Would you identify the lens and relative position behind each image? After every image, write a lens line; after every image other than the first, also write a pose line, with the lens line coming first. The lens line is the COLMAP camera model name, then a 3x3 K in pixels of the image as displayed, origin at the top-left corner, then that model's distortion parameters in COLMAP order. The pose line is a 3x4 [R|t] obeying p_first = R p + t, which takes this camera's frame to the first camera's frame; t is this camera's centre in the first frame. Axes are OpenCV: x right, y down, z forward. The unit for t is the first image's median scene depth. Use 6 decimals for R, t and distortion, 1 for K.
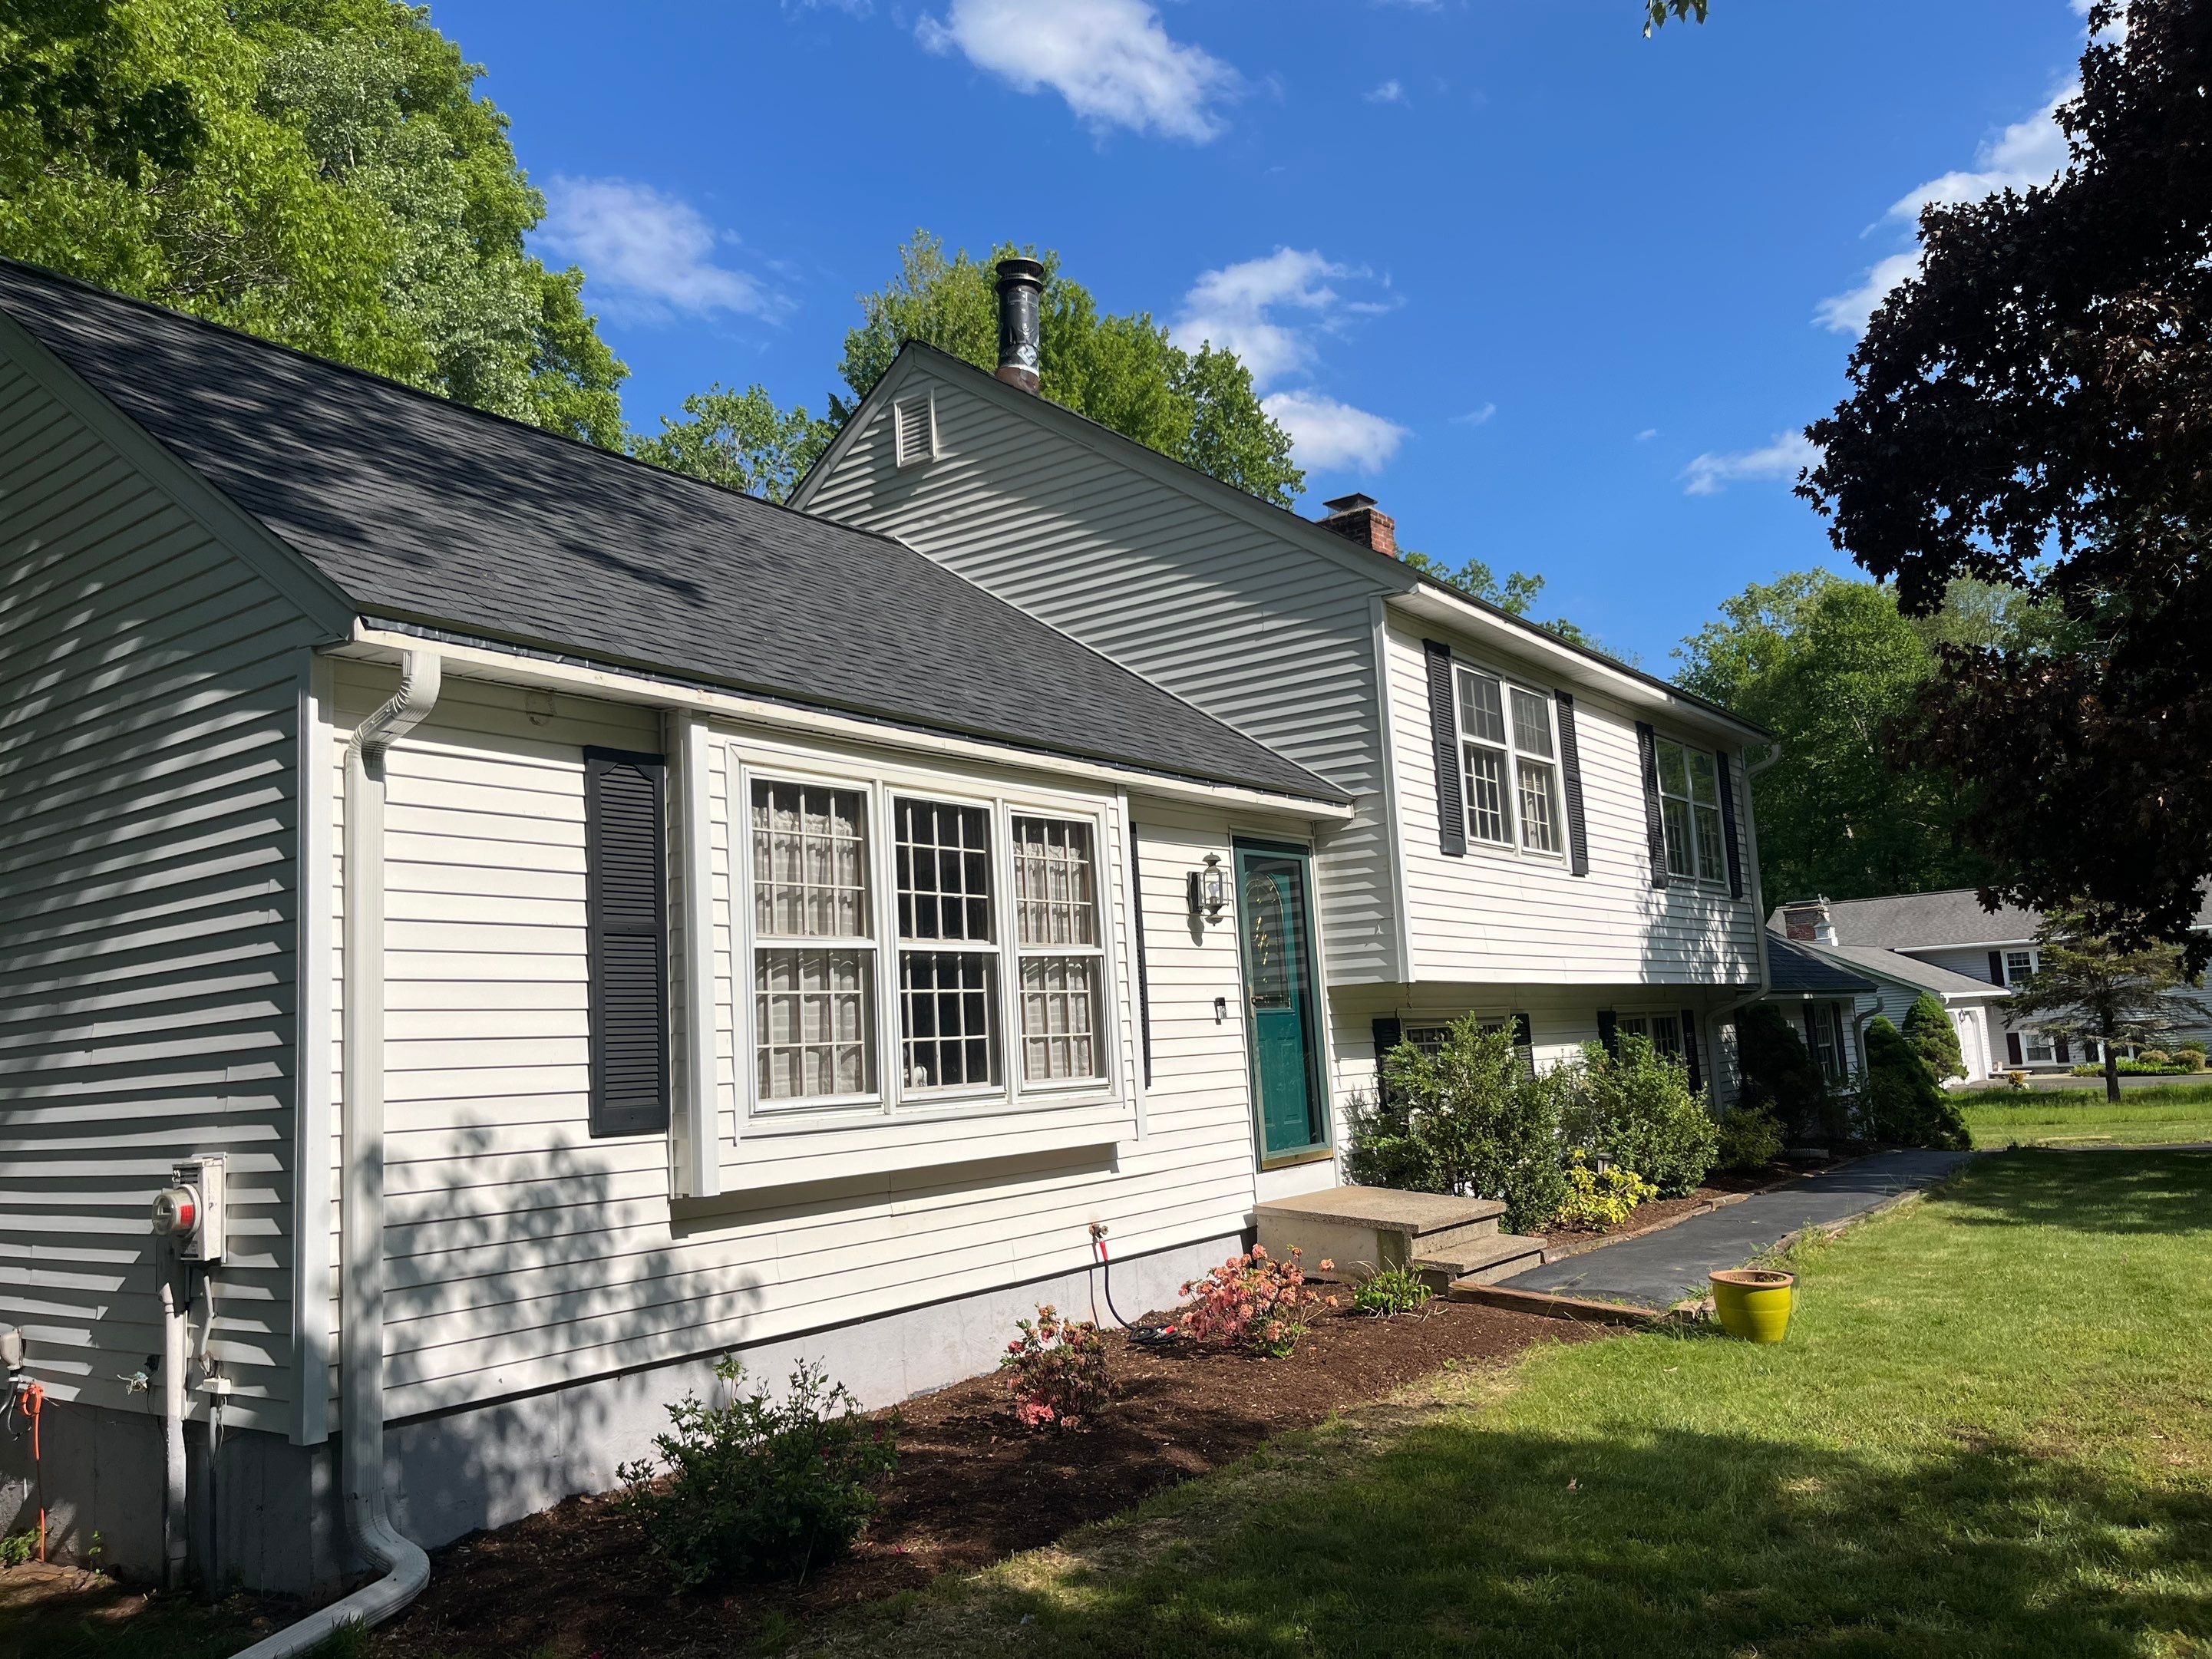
lens RADIAL K [[1698.4, 0, 1114.5], [0, 1698.4, 824.1], [0, 0, 1]] dist [0.065525, -0.068168]
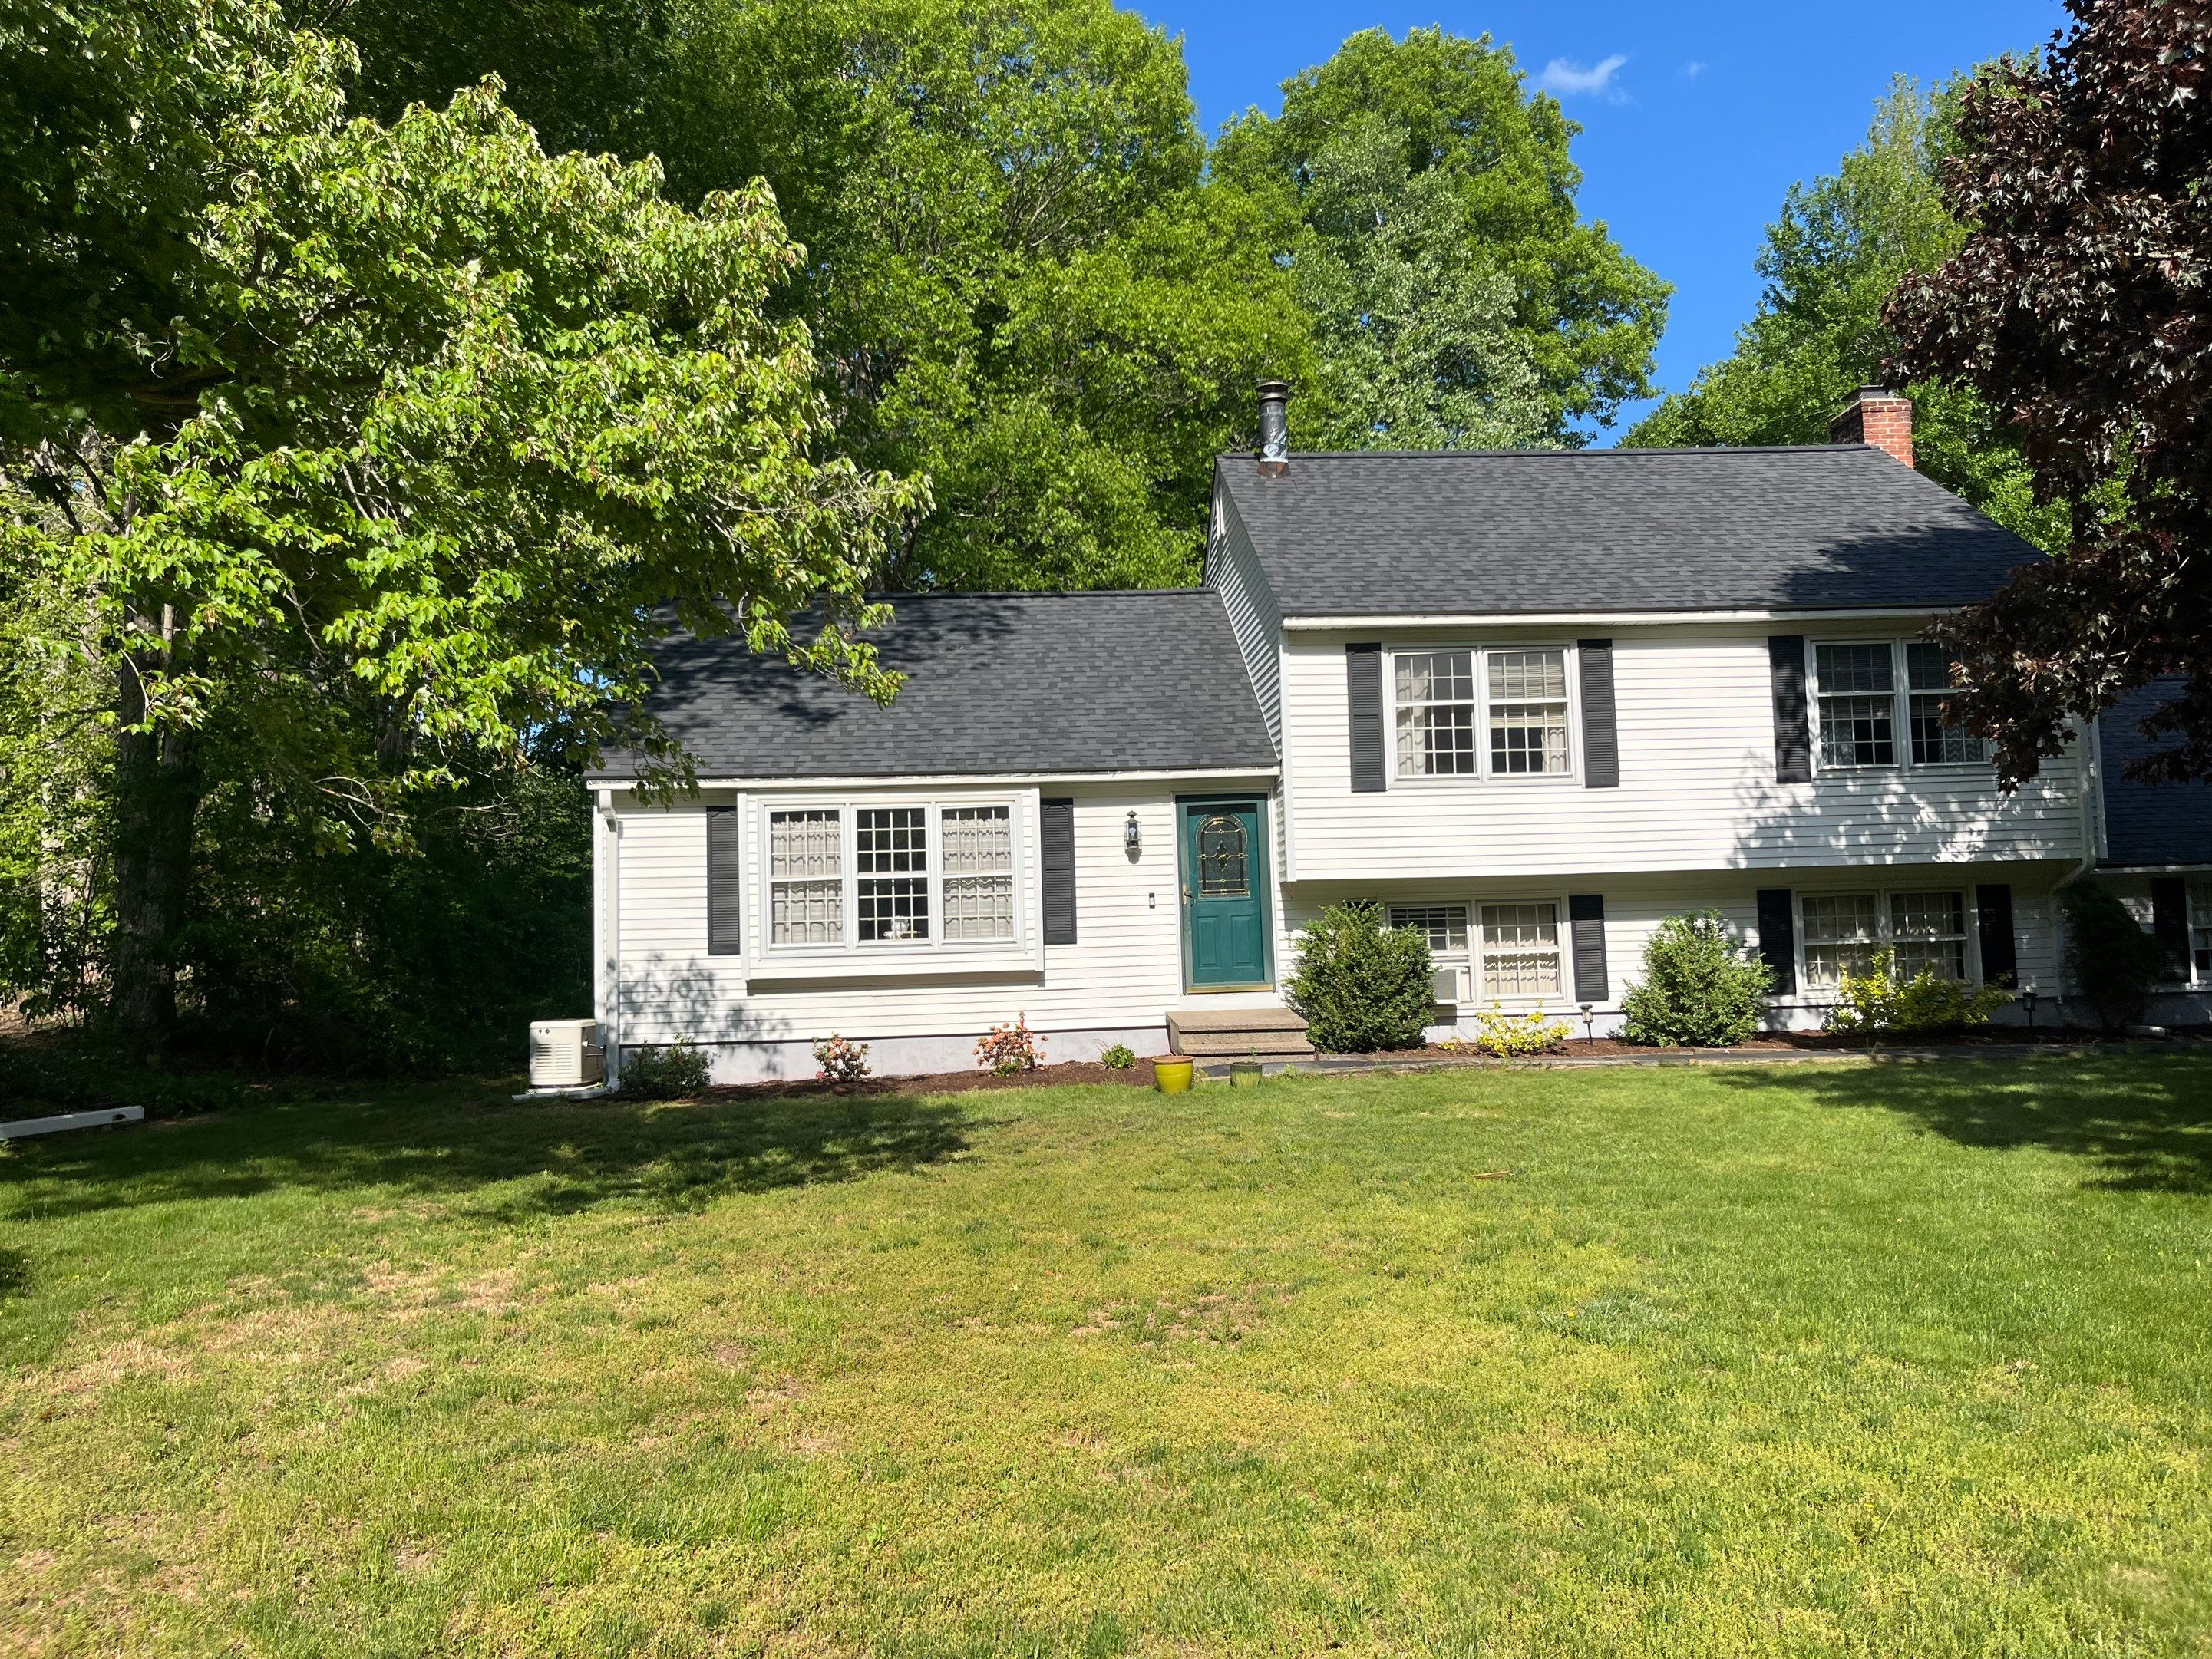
lens RADIAL K [[1698.4, 0, 1114.7], [0, 1698.4, 832.8], [0, 0, 1]] dist [0.065525, -0.068168]
pose [[0.650216, -0.026358, -0.759292, 1.632793], [0.100766, 0.993561, 0.051800, -0.061366], [0.753038, -0.110192, 0.648685, -0.162195]]
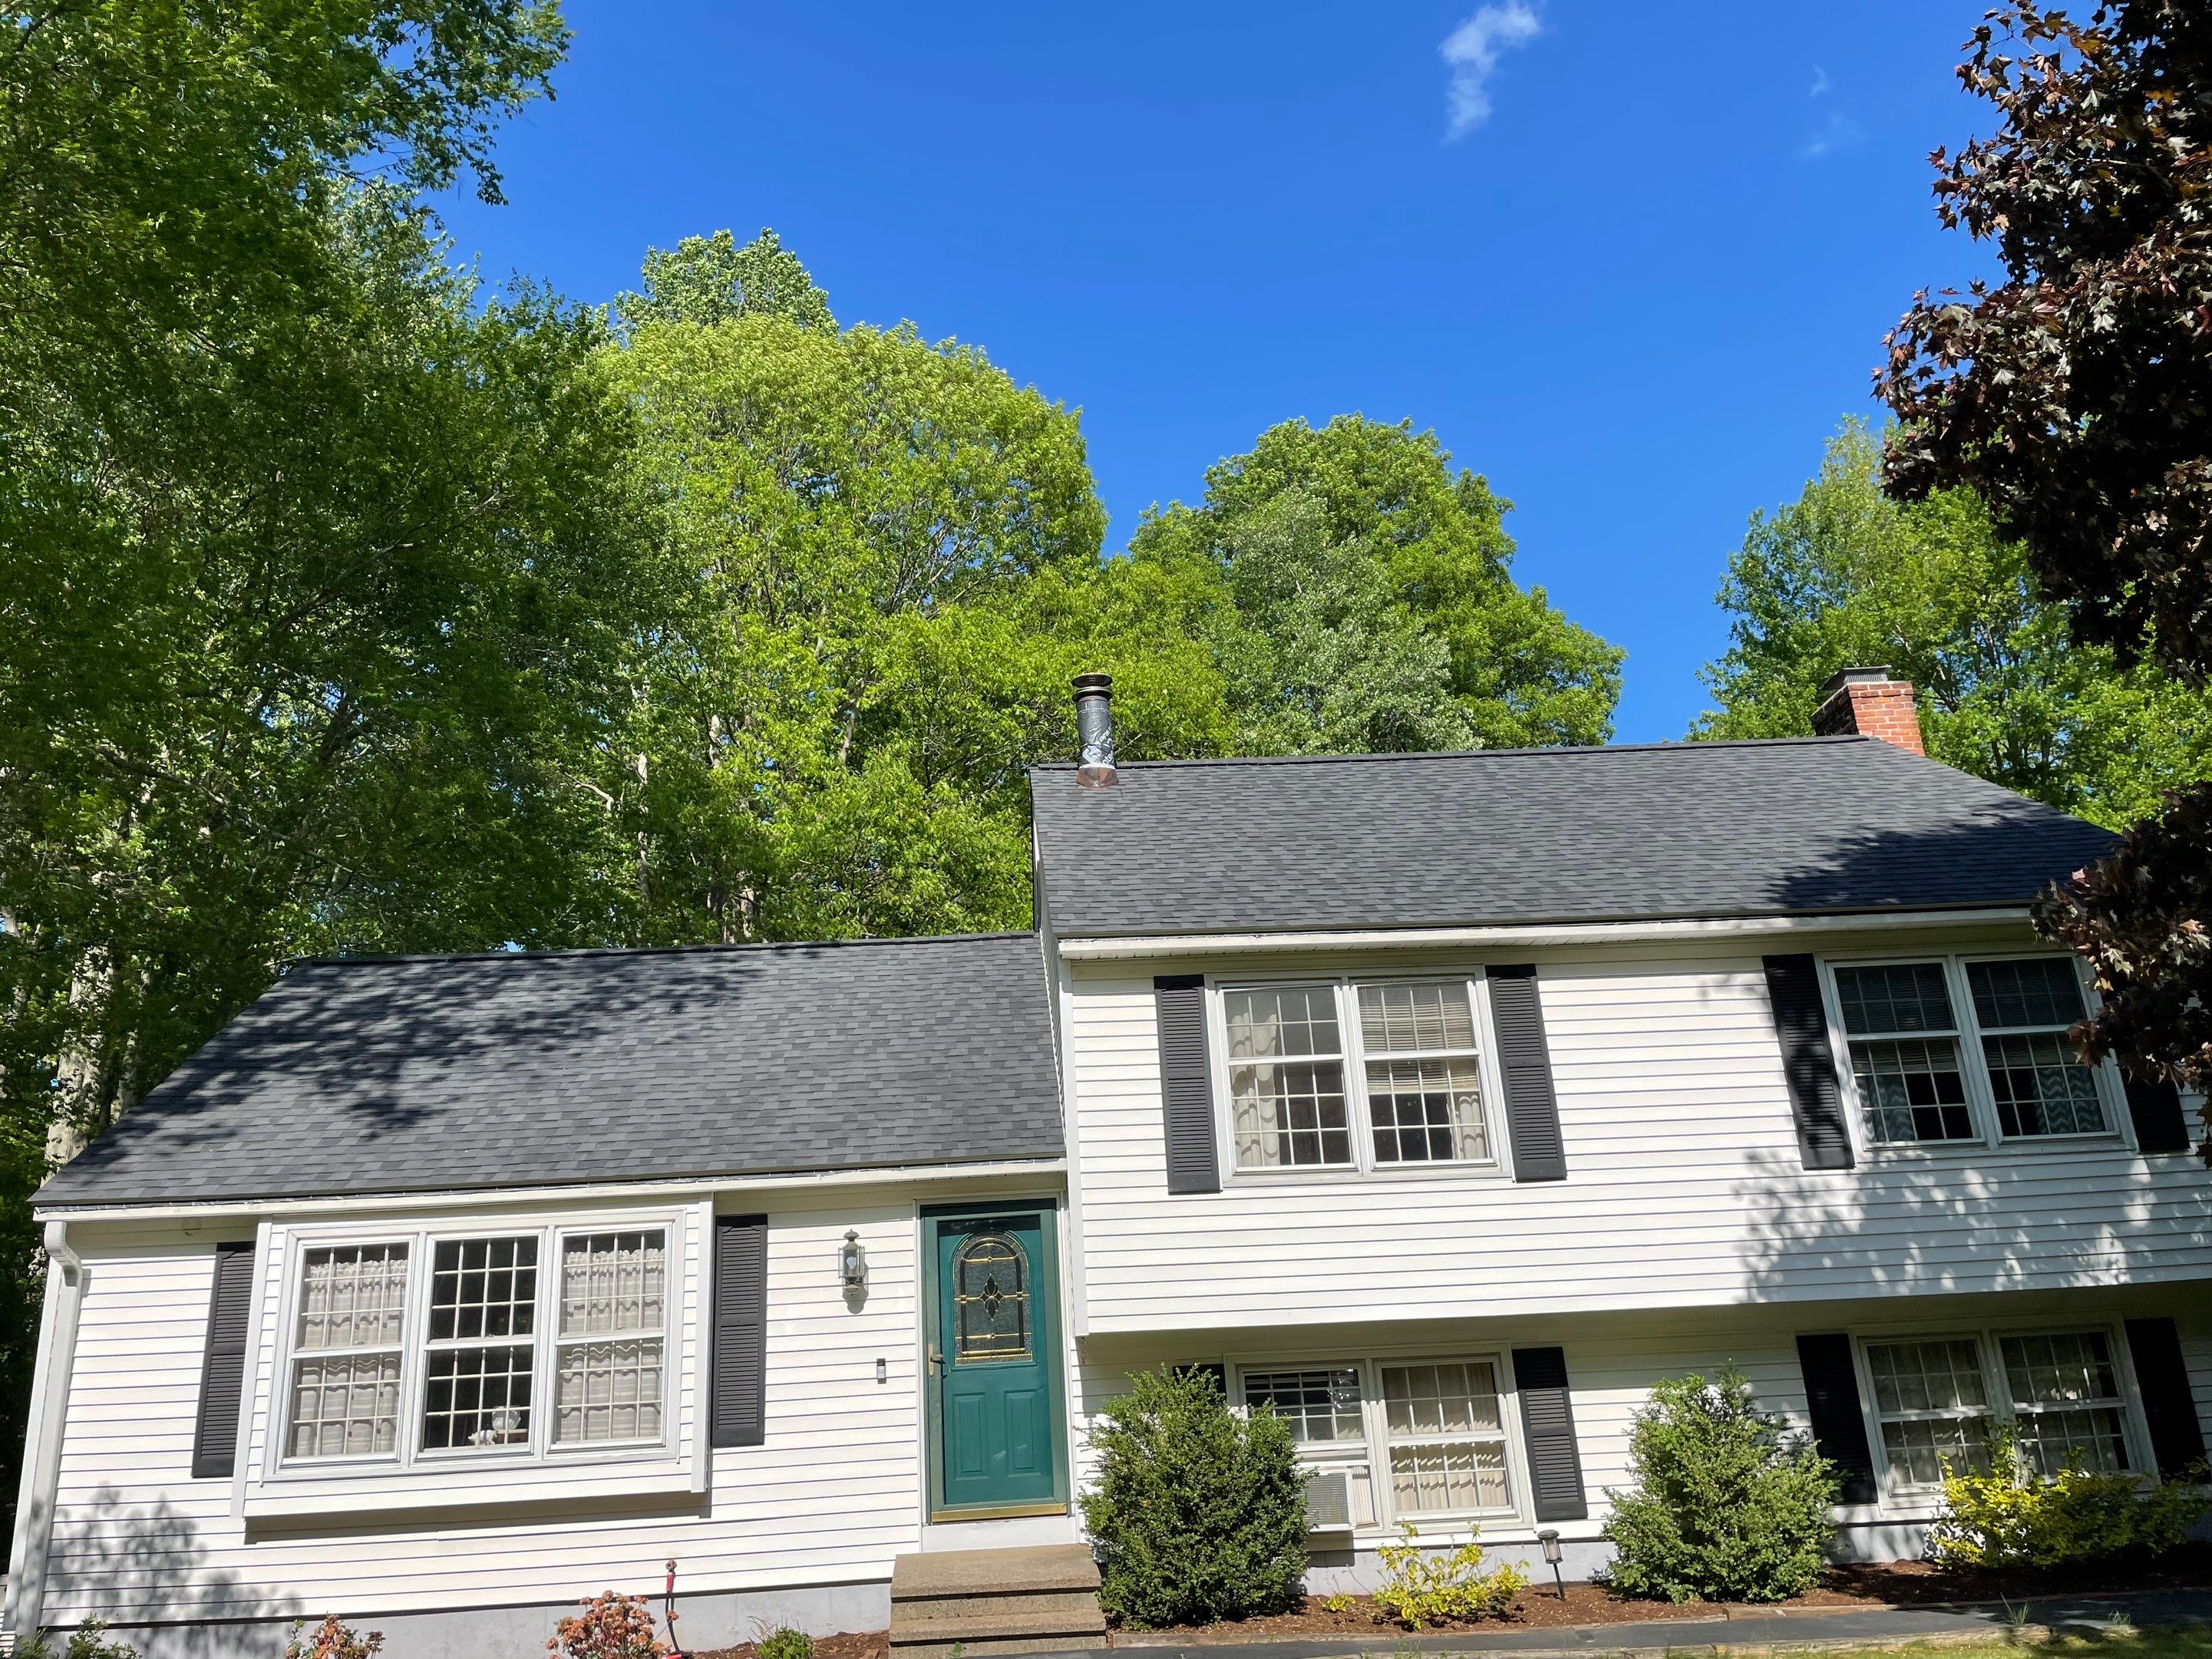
lens RADIAL K [[1698.4, 0, 1069.2], [0, 1698.4, 826.3], [0, 0, 1]] dist [0.065525, -0.068168]
pose [[0.625294, -0.233333, -0.744690, 1.314748], [0.123984, 0.971837, -0.200400, 0.000610], [0.770477, 0.032980, 0.636614, 0.433120]]
